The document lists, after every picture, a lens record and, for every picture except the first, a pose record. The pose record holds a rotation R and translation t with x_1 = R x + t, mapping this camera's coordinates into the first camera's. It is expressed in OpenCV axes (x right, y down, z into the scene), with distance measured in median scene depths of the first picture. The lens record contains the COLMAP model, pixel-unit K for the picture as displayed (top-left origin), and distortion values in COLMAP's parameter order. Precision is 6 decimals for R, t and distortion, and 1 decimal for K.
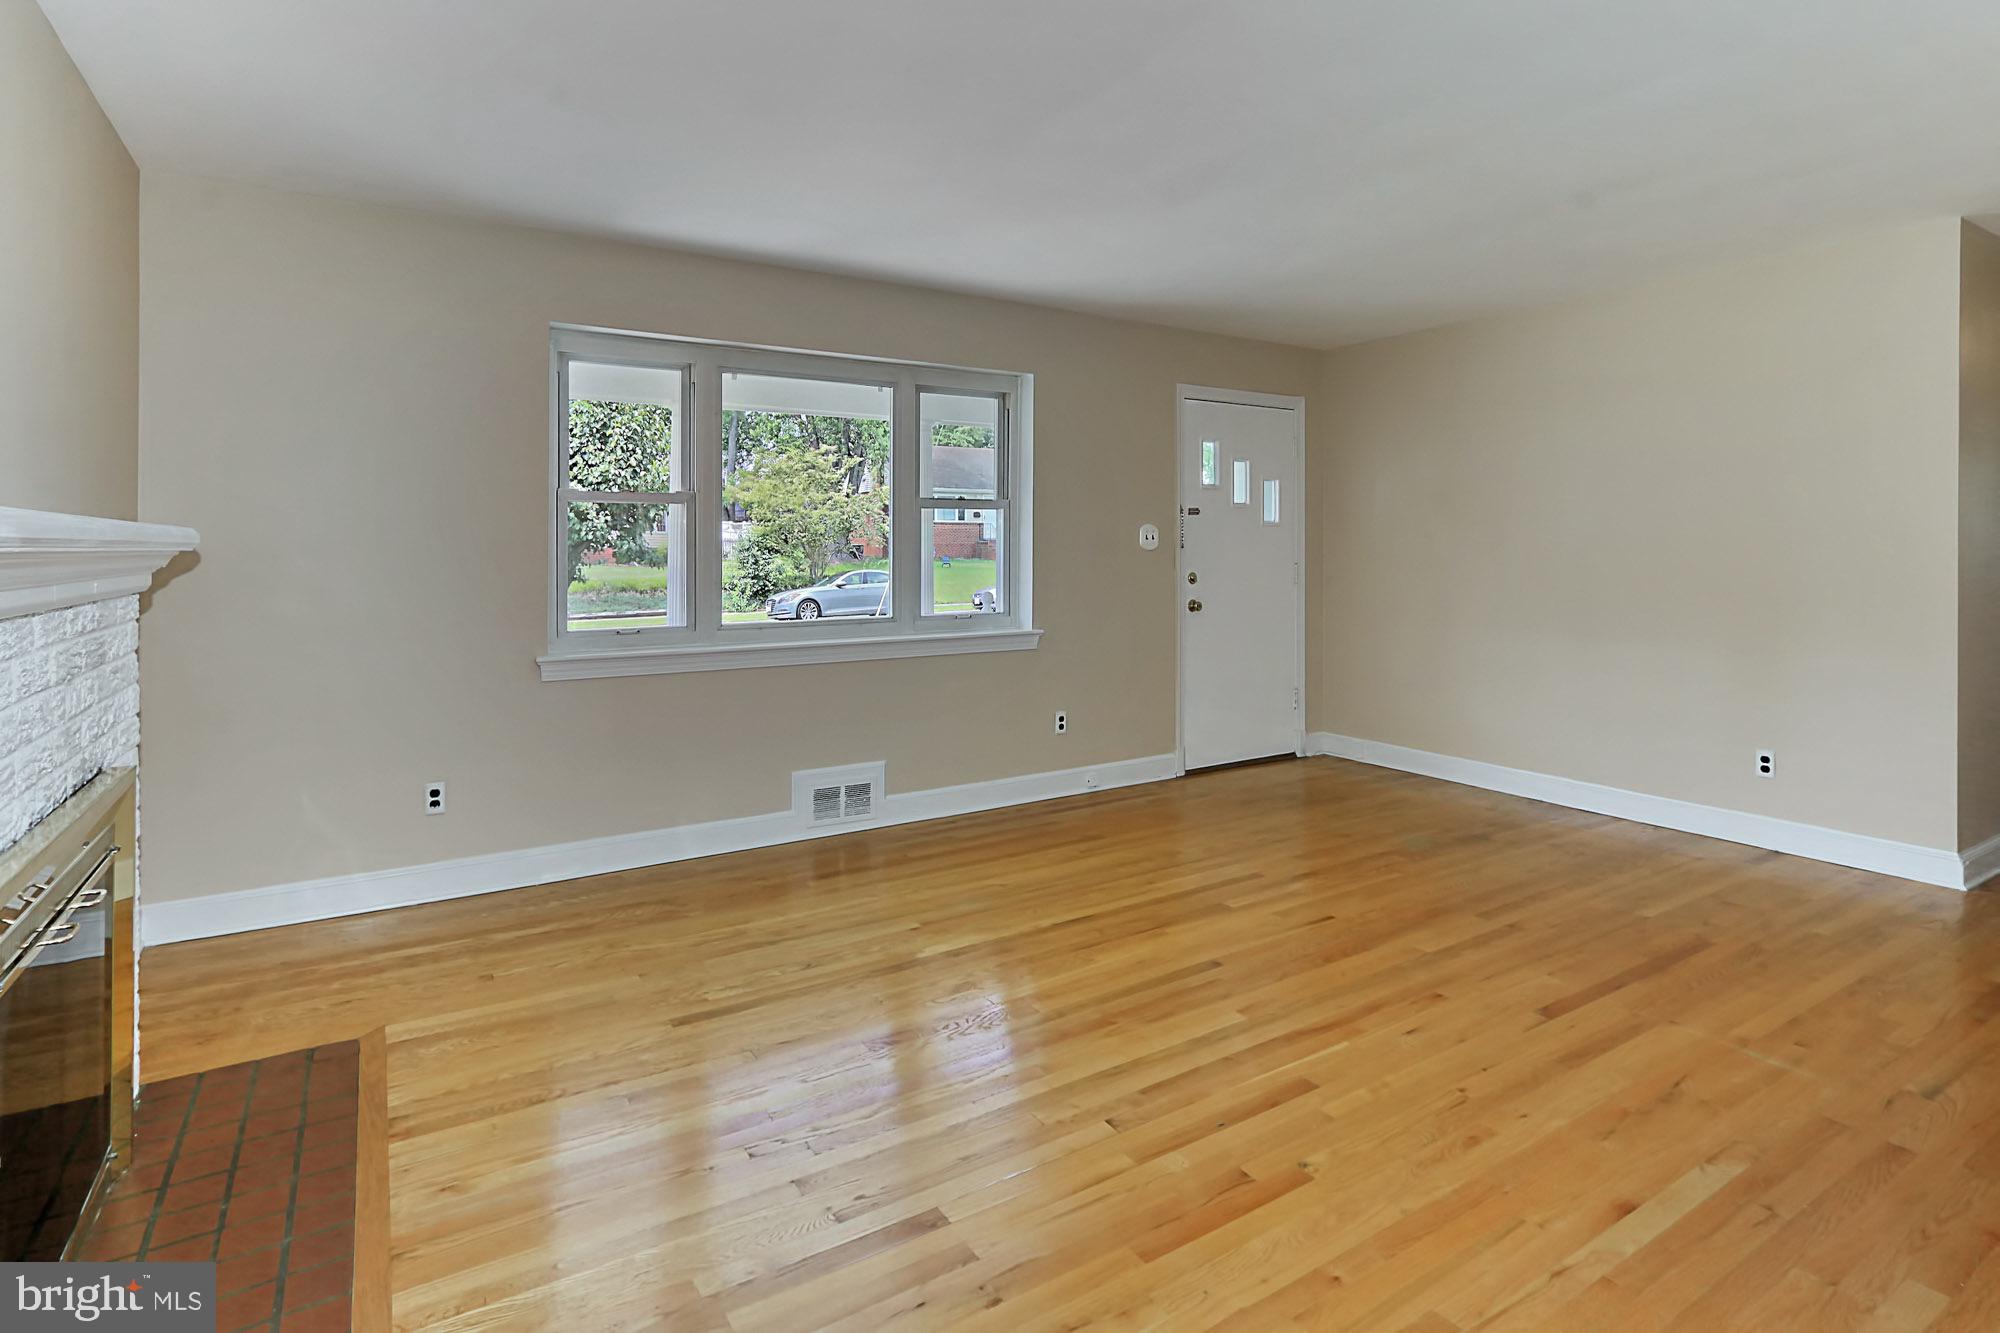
lens RADIAL K [[1002.7, 0, 1005.4], [0, 1002.7, 675.1], [0, 0, 1]] dist [0.002318, 0.000474]
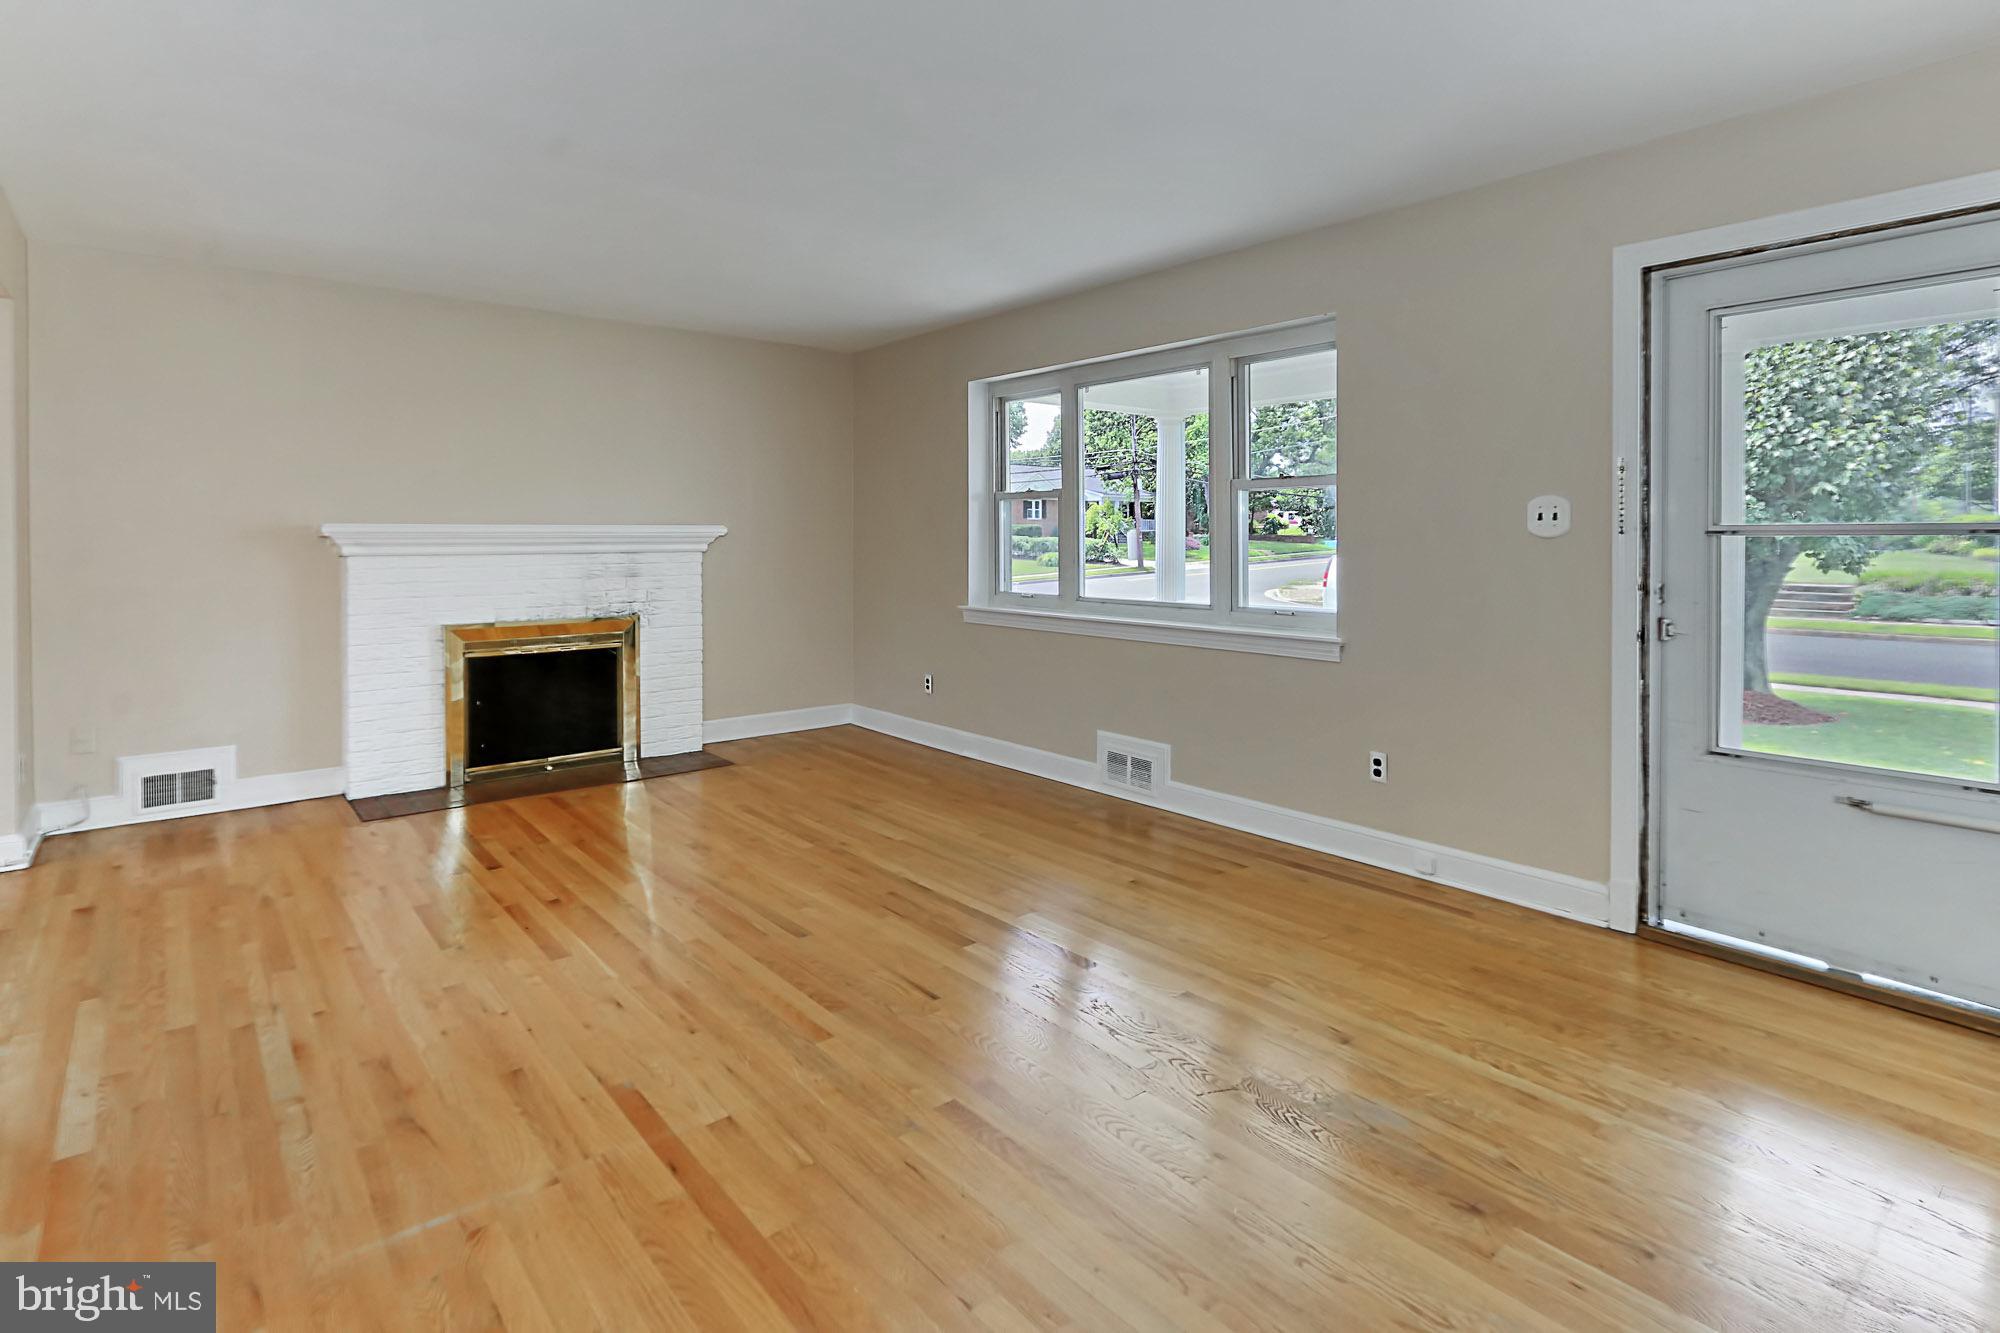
lens RADIAL K [[943.9, 0, 1006.7], [0, 943.9, 663.7], [0, 0, 1]] dist [0.001485, -0.000073]
pose [[0.153481, 0.134633, -0.978937, 0.789754], [-0.125075, 0.985354, 0.115906, -0.086878], [0.980204, 0.104651, 0.168072, 0.688901]]
